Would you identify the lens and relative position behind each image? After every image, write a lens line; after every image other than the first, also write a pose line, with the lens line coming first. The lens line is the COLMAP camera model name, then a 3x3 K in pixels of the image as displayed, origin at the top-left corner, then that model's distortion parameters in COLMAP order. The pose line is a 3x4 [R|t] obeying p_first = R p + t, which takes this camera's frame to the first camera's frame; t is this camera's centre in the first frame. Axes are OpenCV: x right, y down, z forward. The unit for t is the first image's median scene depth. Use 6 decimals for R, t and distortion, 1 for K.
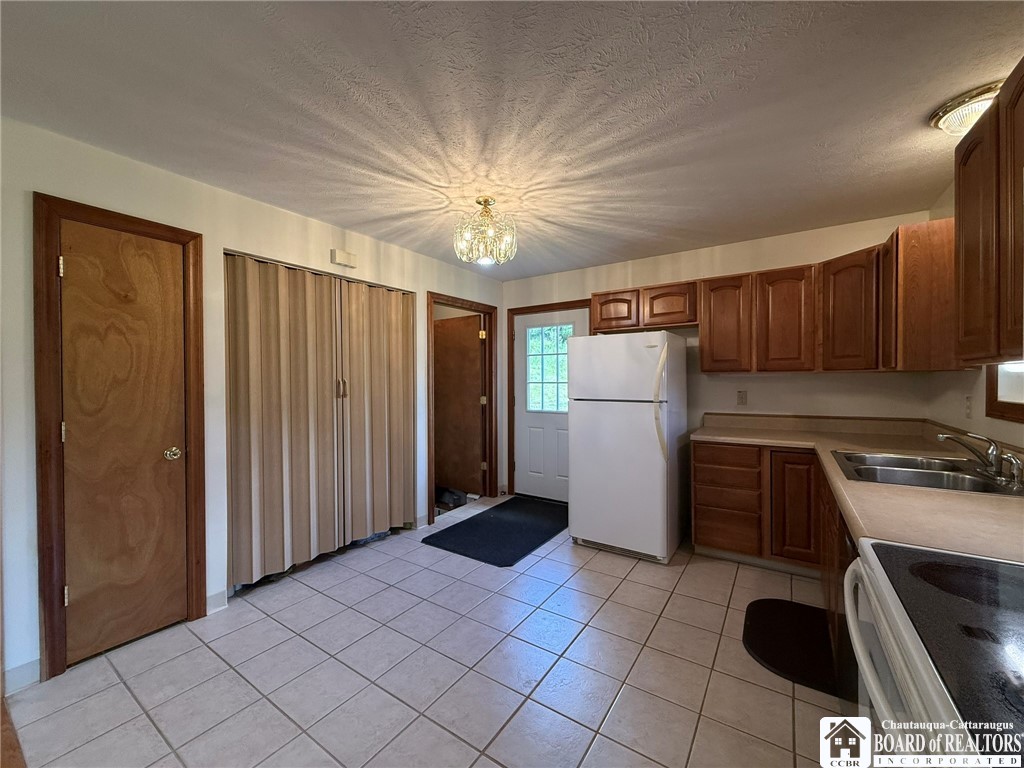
lens RADIAL K [[407.9, 0, 510.0], [0, 407.9, 386.3], [0, 0, 1]] dist [-0.000207, -0.000070]
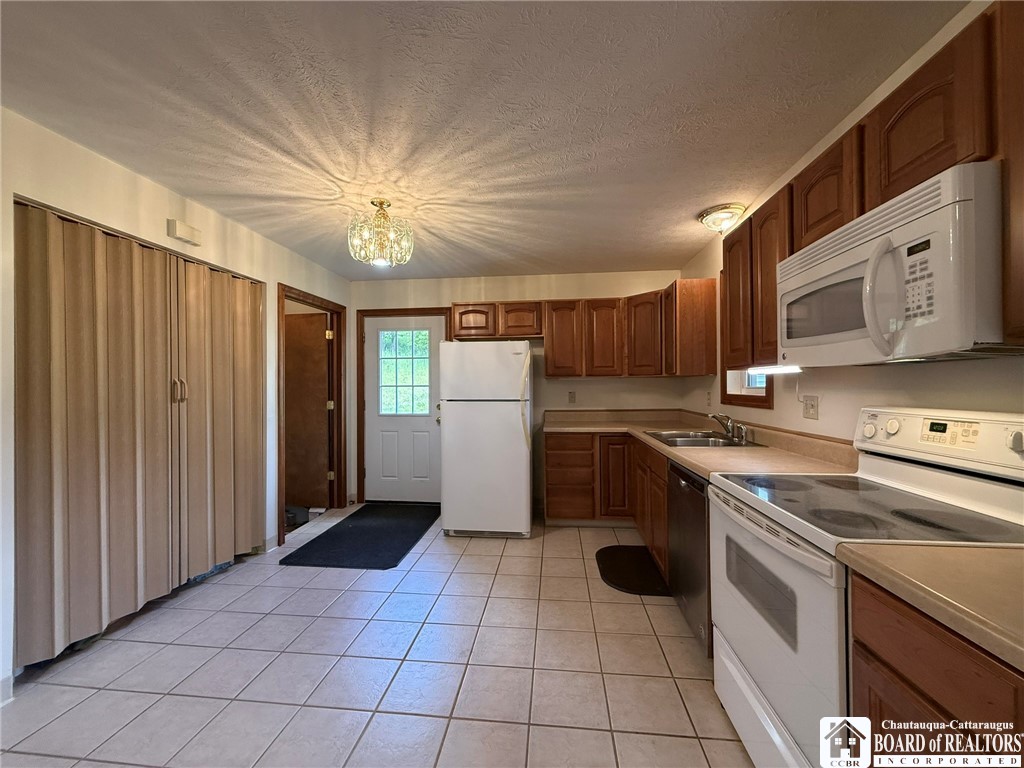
lens RADIAL K [[407.9, 0, 510.0], [0, 407.9, 386.3], [0, 0, 1]] dist [-0.000207, -0.000070]
pose [[0.884126, -0.000074, 0.467249, -0.210549], [0.008491, 0.999837, -0.015907, 0.014672], [-0.467172, 0.018031, 0.883983, -0.026474]]
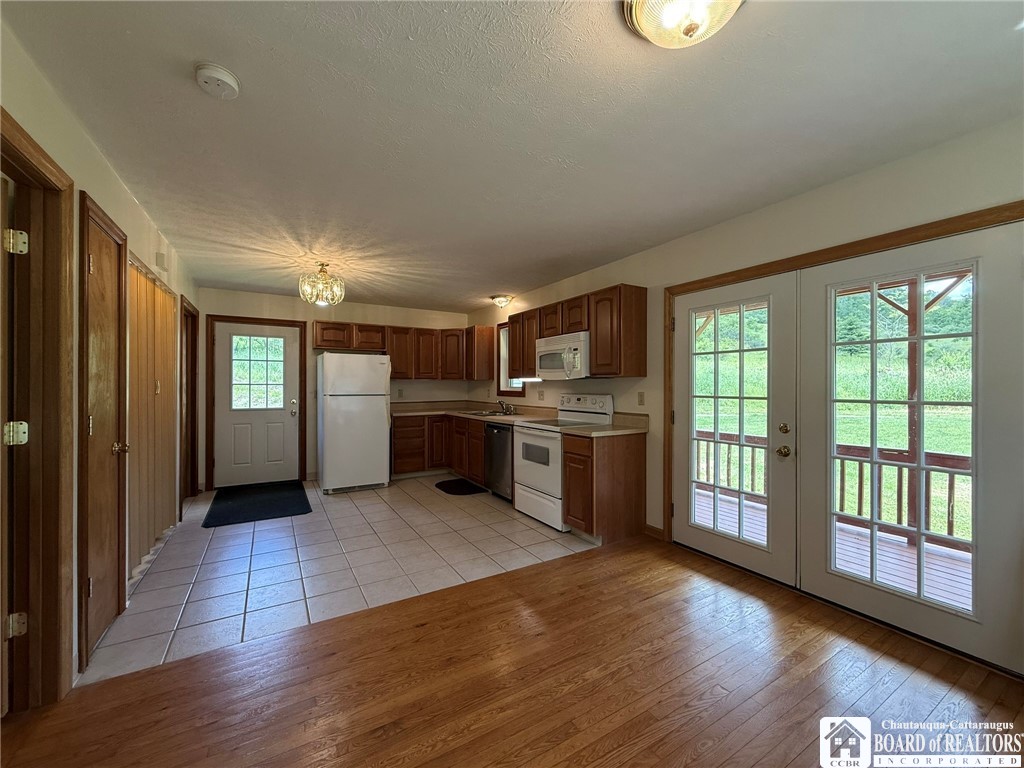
lens RADIAL K [[407.9, 0, 510.0], [0, 407.9, 386.3], [0, 0, 1]] dist [-0.000207, -0.000070]
pose [[0.427073, 0.004106, 0.904208, -0.962509], [0.009194, 0.999918, -0.008883, 0.020095], [-0.904171, 0.012107, 0.427000, -0.237412]]
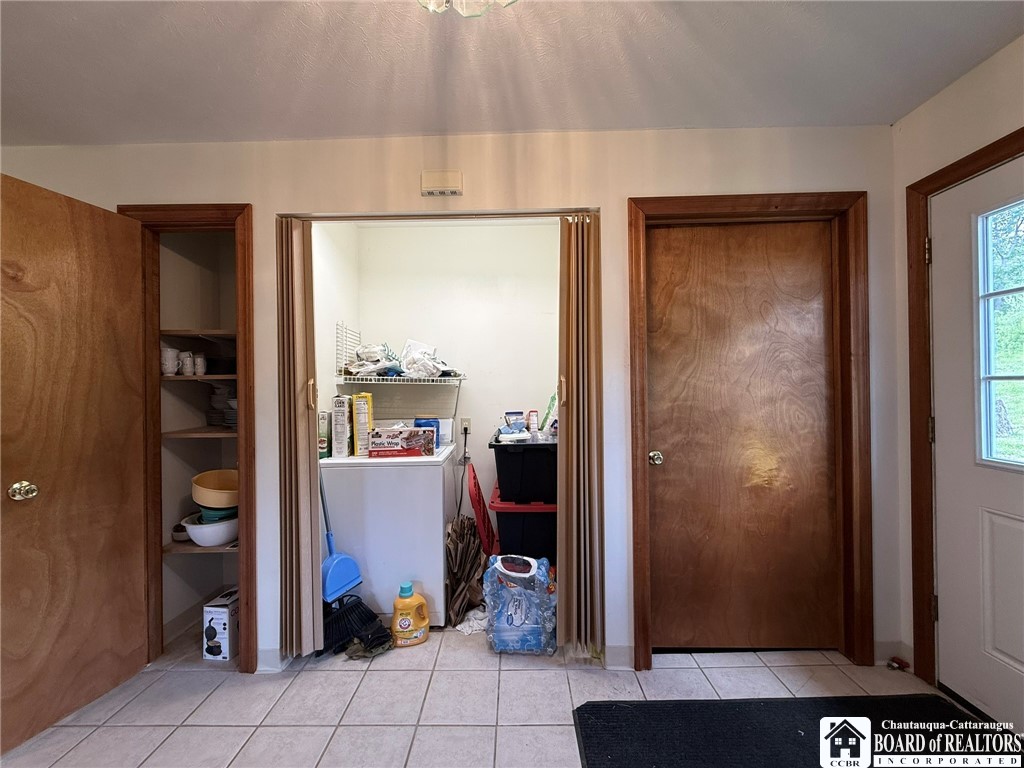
lens RADIAL K [[407.9, 0, 510.0], [0, 407.9, 386.3], [0, 0, 1]] dist [-0.000207, -0.000070]
pose [[0.552594, -0.006940, -0.833422, 0.164257], [-0.000183, 0.999964, -0.008448, 0.001244], [0.833451, 0.004820, 0.552573, 0.741574]]
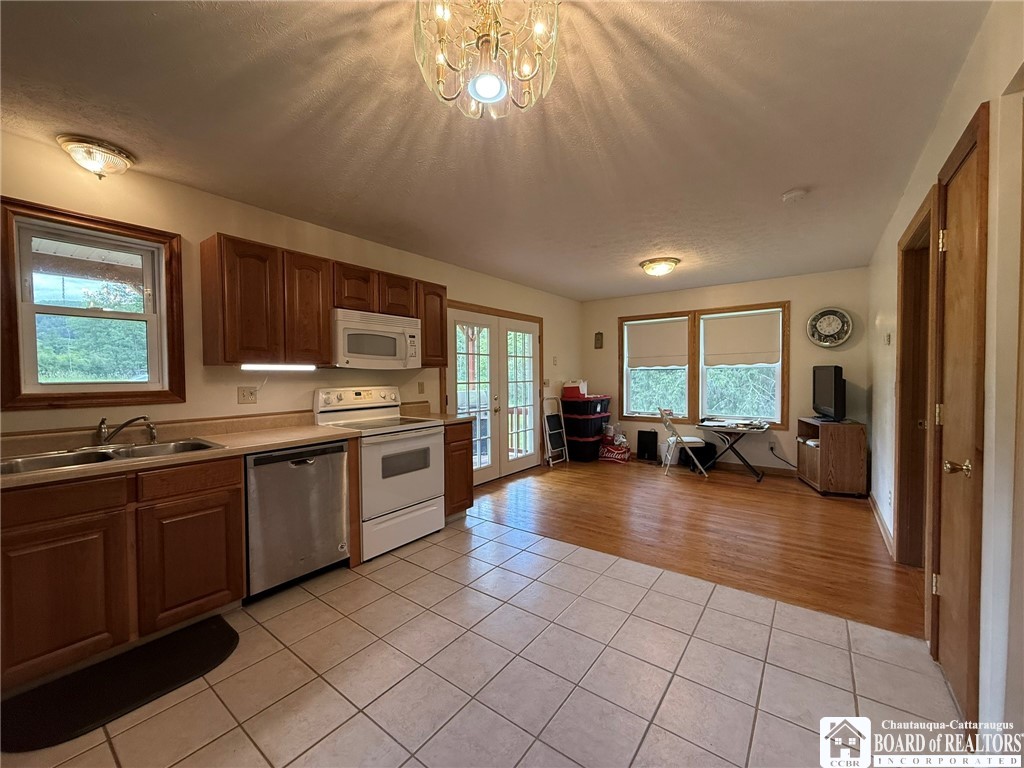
lens RADIAL K [[407.9, 0, 510.0], [0, 407.9, 386.3], [0, 0, 1]] dist [-0.000207, -0.000070]
pose [[-0.998642, 0.011372, 0.050833, -0.085376], [0.013461, 0.999071, 0.040930, -0.006235], [-0.050320, 0.041559, -0.997868, 1.228749]]
